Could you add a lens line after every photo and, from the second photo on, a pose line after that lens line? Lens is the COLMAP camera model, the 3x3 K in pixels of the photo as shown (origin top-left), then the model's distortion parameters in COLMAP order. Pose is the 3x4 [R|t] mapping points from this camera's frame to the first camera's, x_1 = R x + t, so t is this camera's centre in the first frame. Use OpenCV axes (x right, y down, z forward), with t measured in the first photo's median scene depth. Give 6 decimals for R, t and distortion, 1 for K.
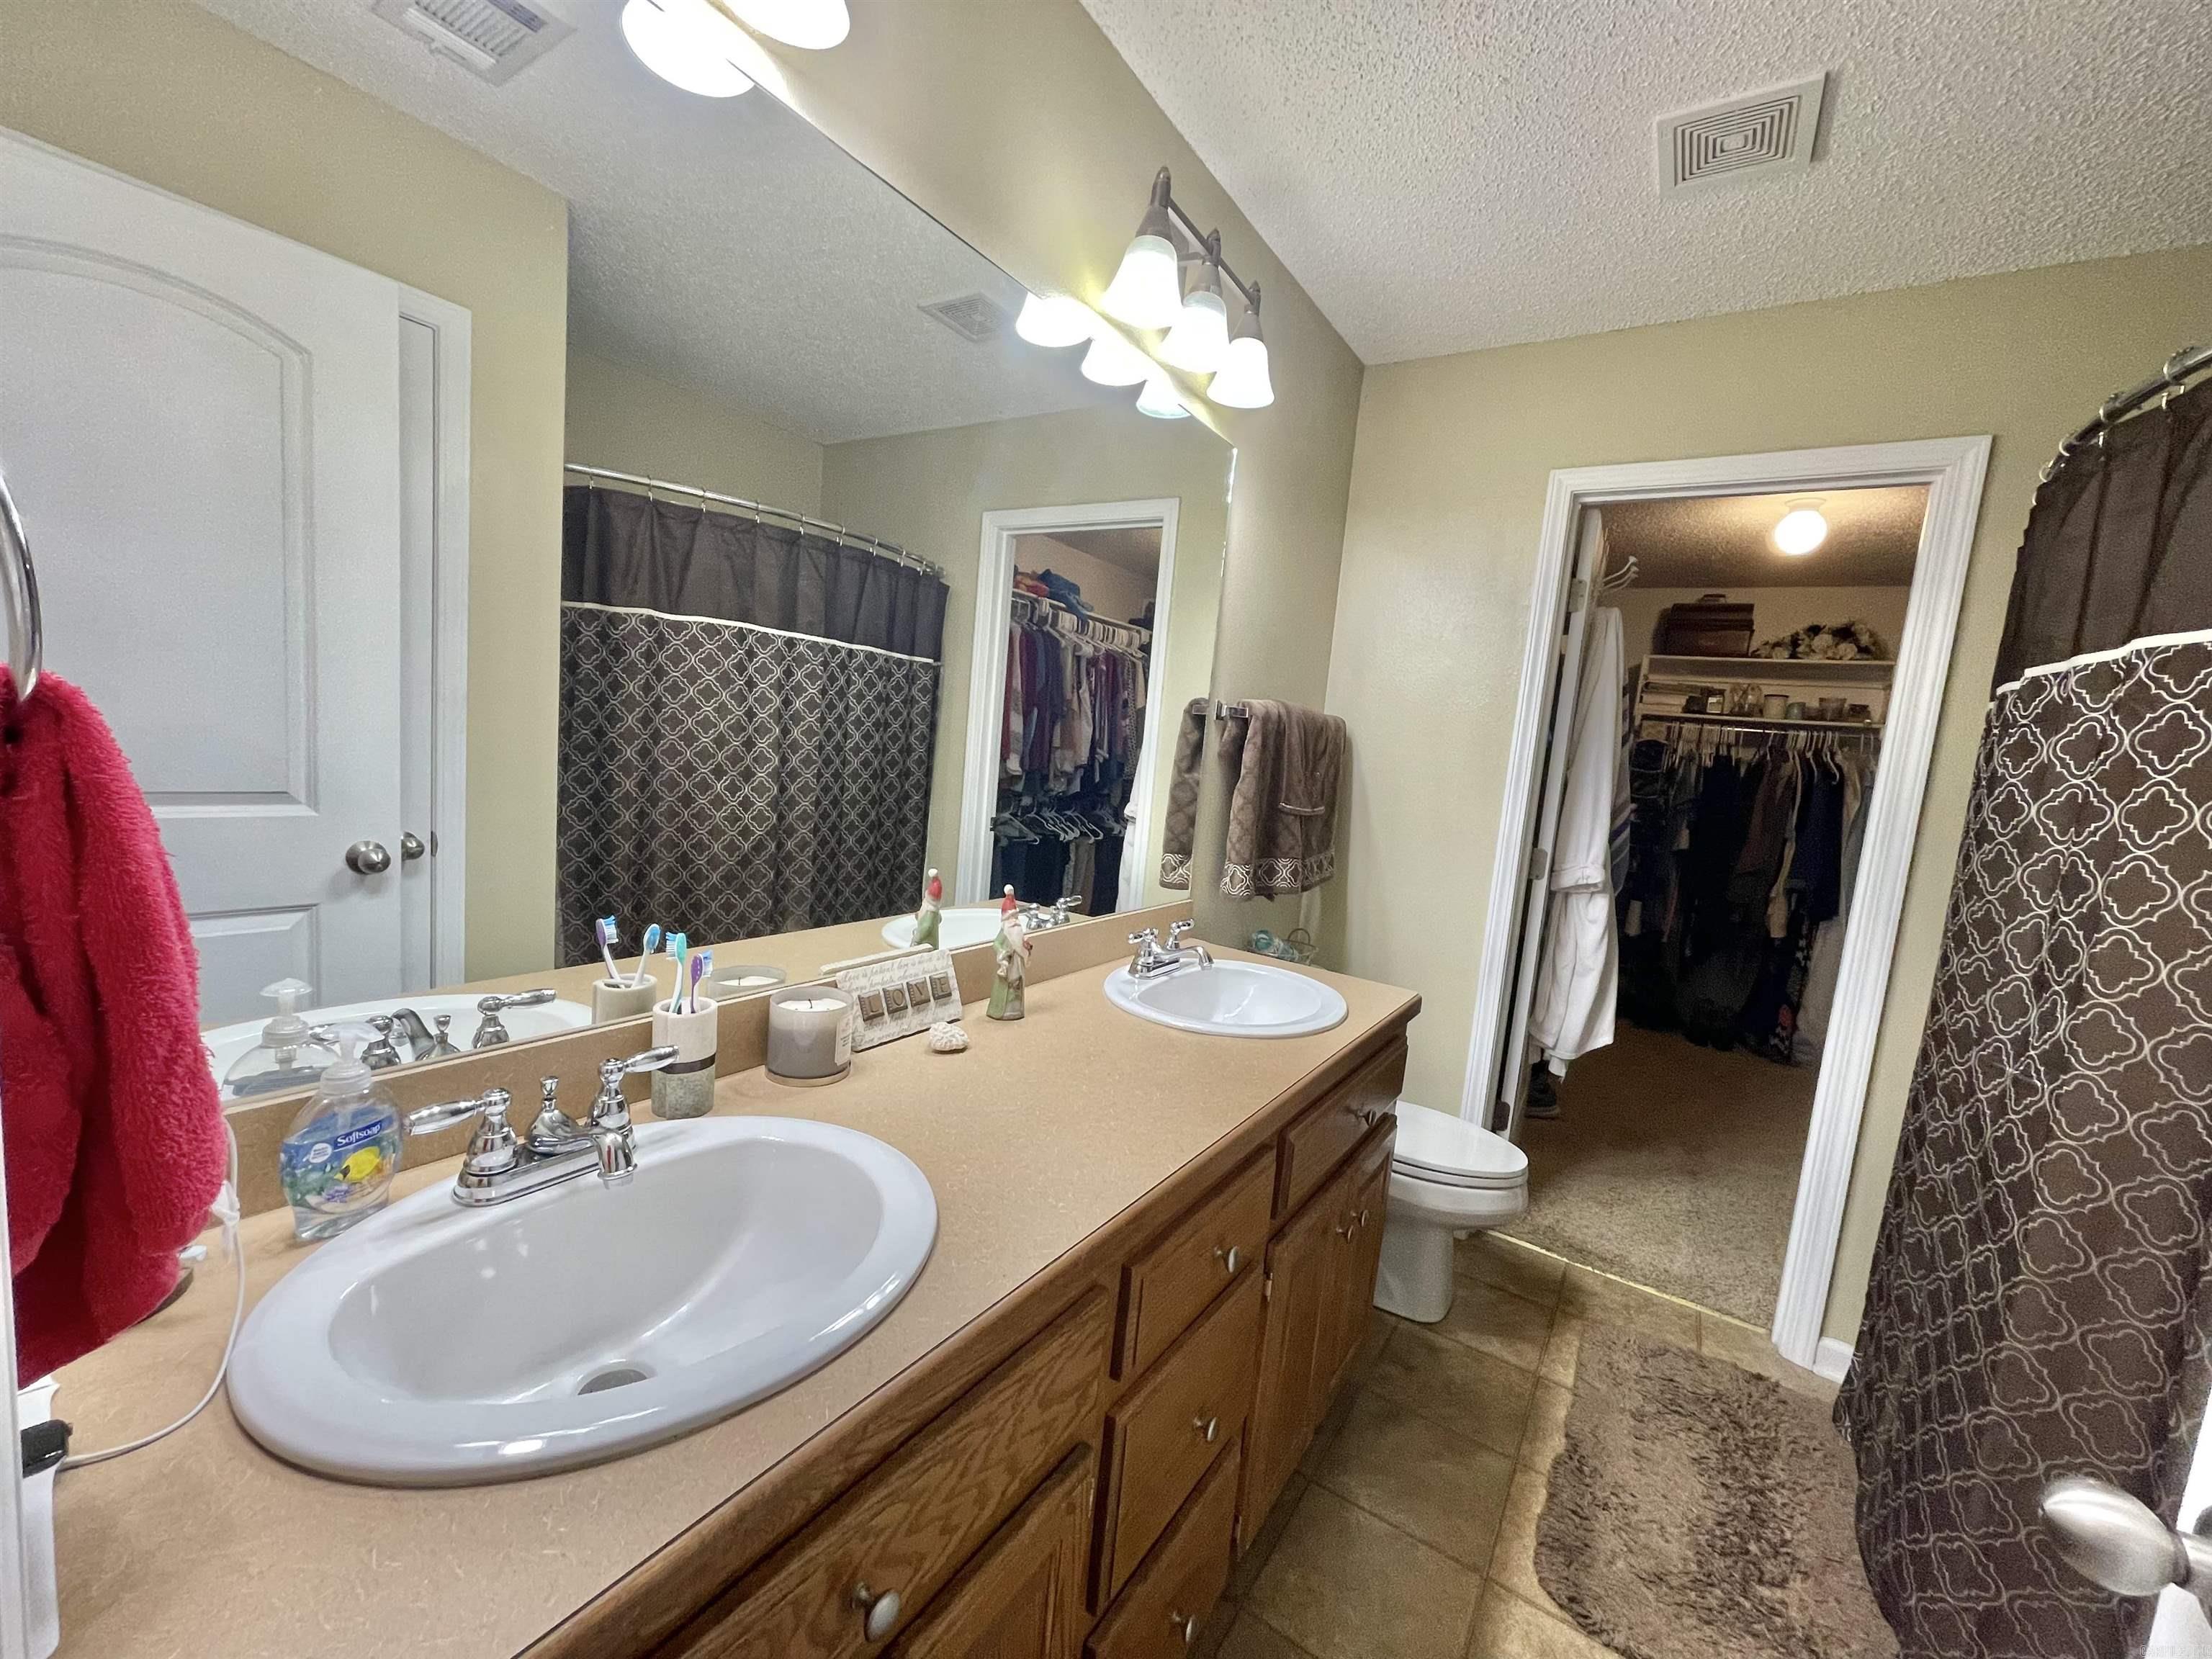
lens RADIAL K [[887.6, 0, 1099.7], [0, 887.6, 829.8], [0, 0, 1]] dist [-0.005478, 0.003023]
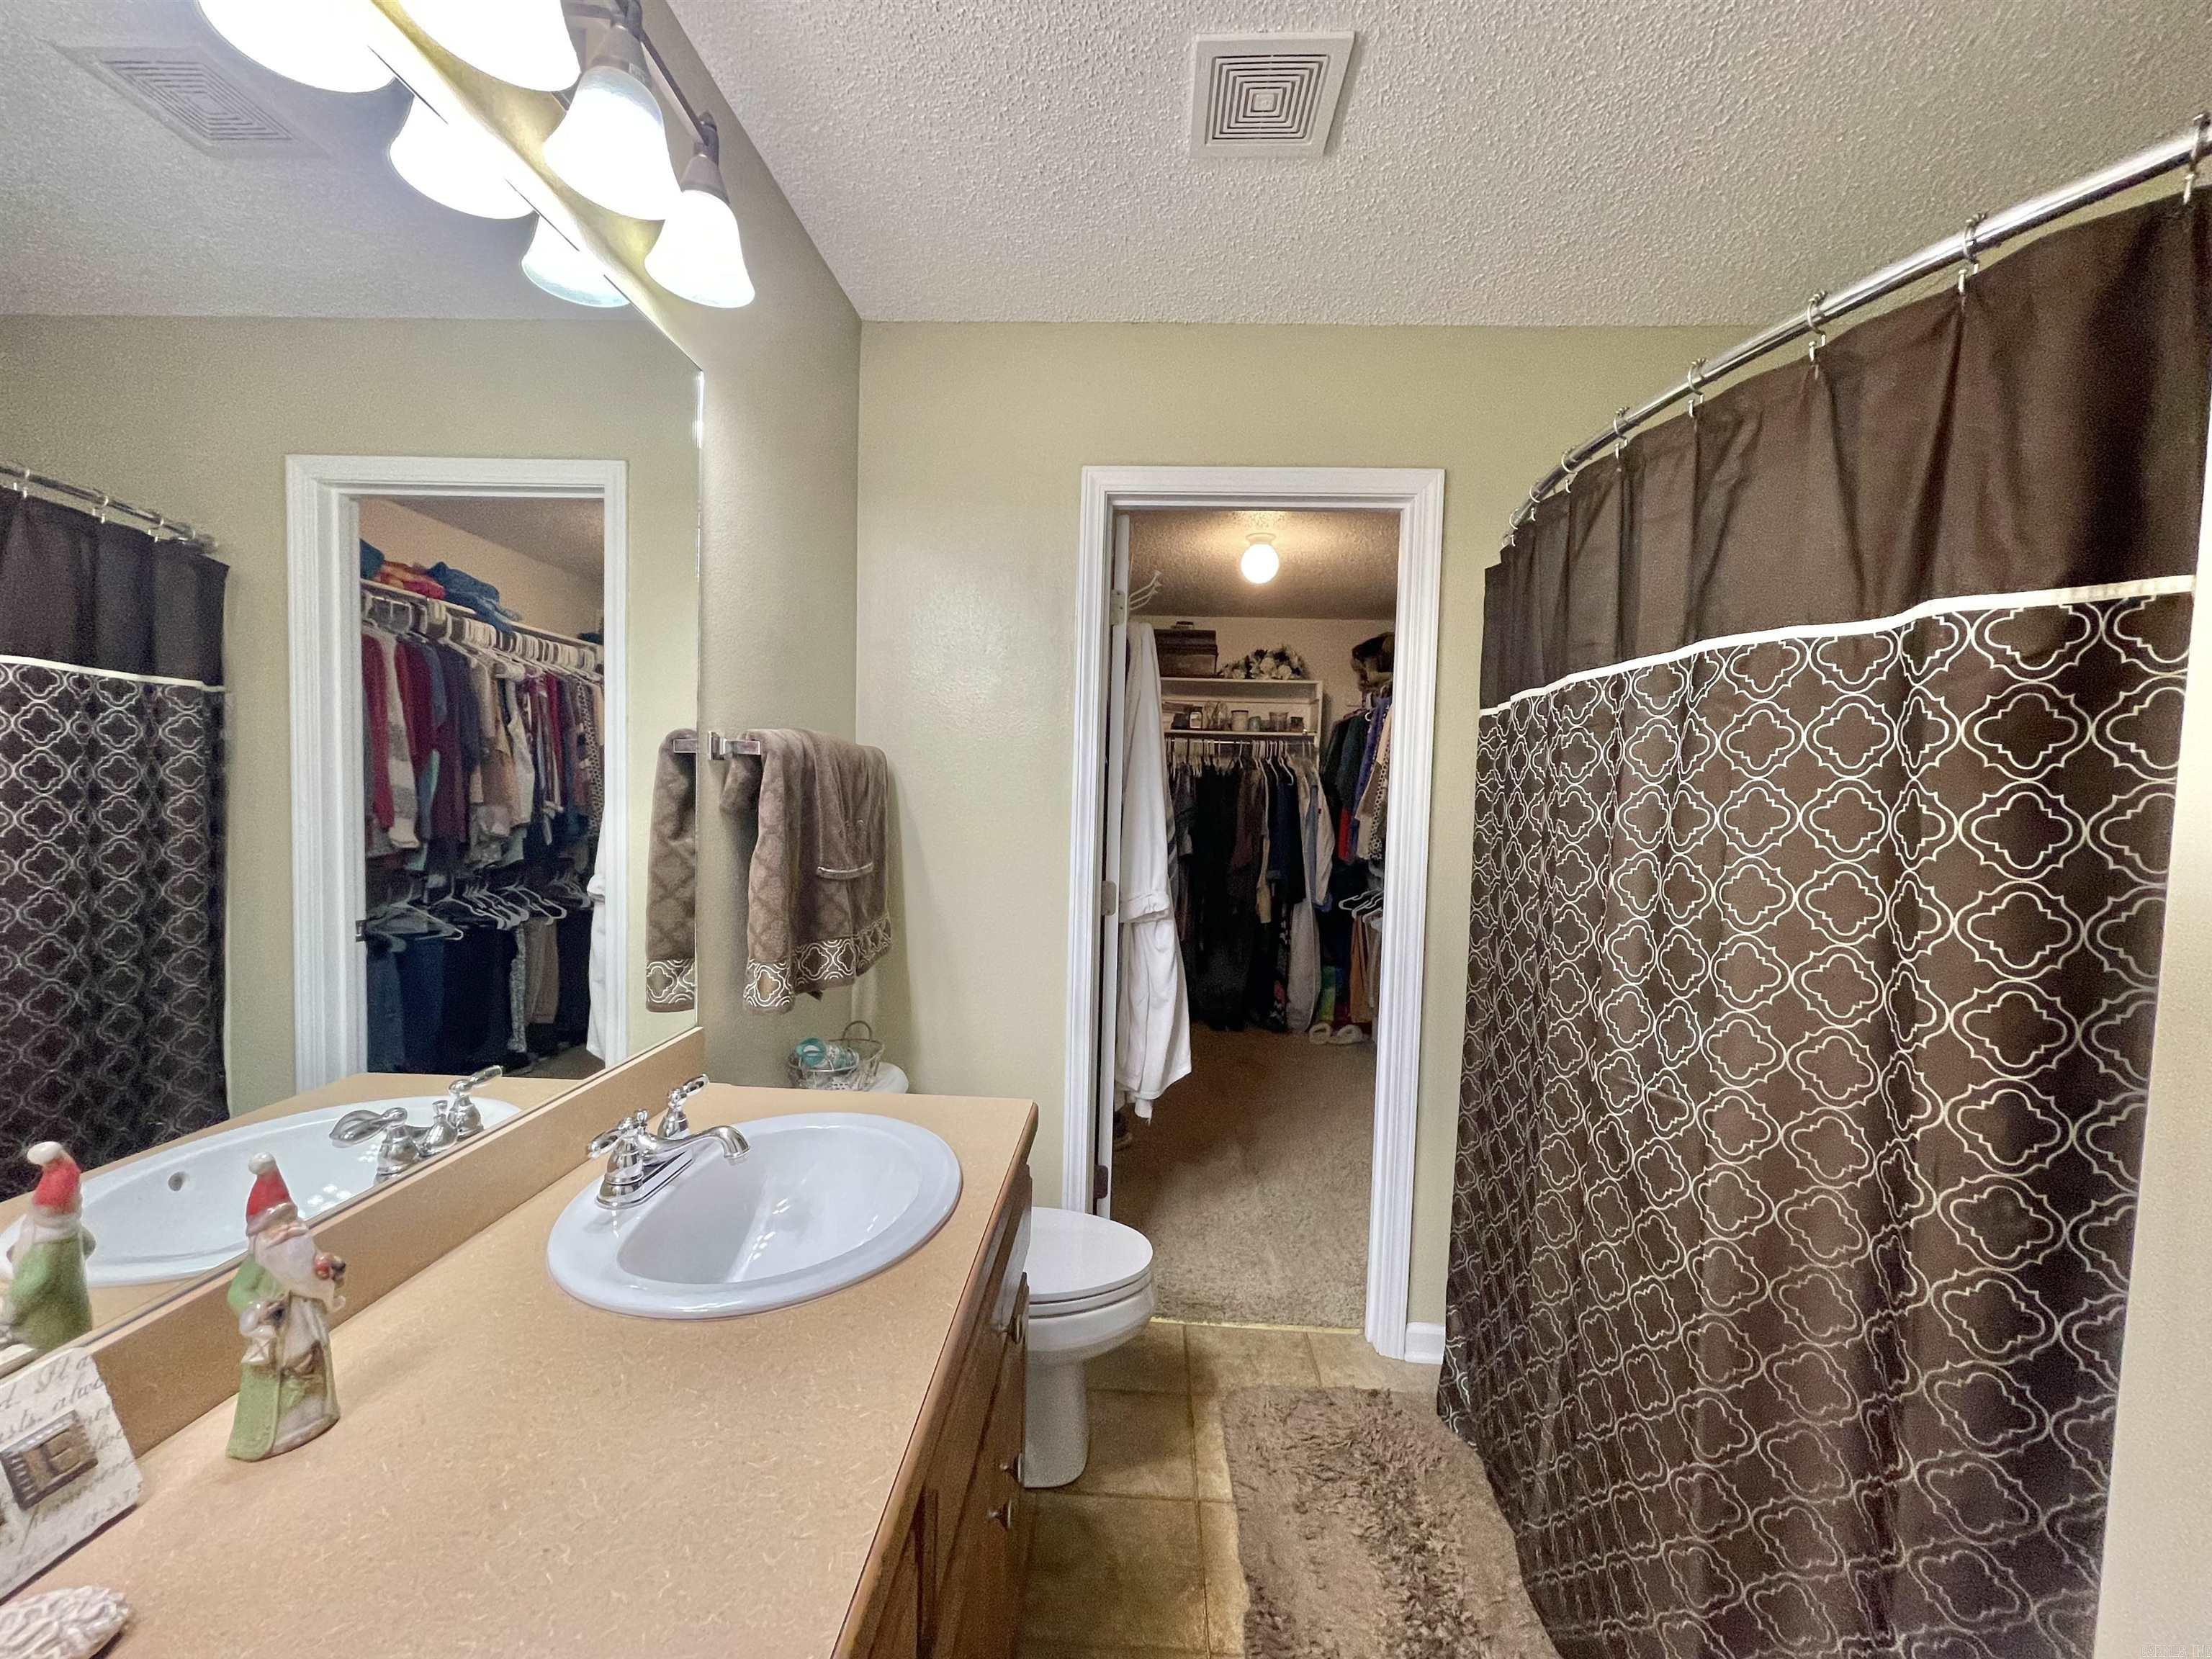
lens RADIAL K [[887.6, 0, 1103.0], [0, 887.6, 829.3], [0, 0, 1]] dist [-0.005478, 0.003023]
pose [[0.853502, -0.090039, 0.513251, 0.029022], [0.105558, 0.994413, -0.001086, -0.034393], [-0.510286, 0.055104, 0.858238, 0.233139]]
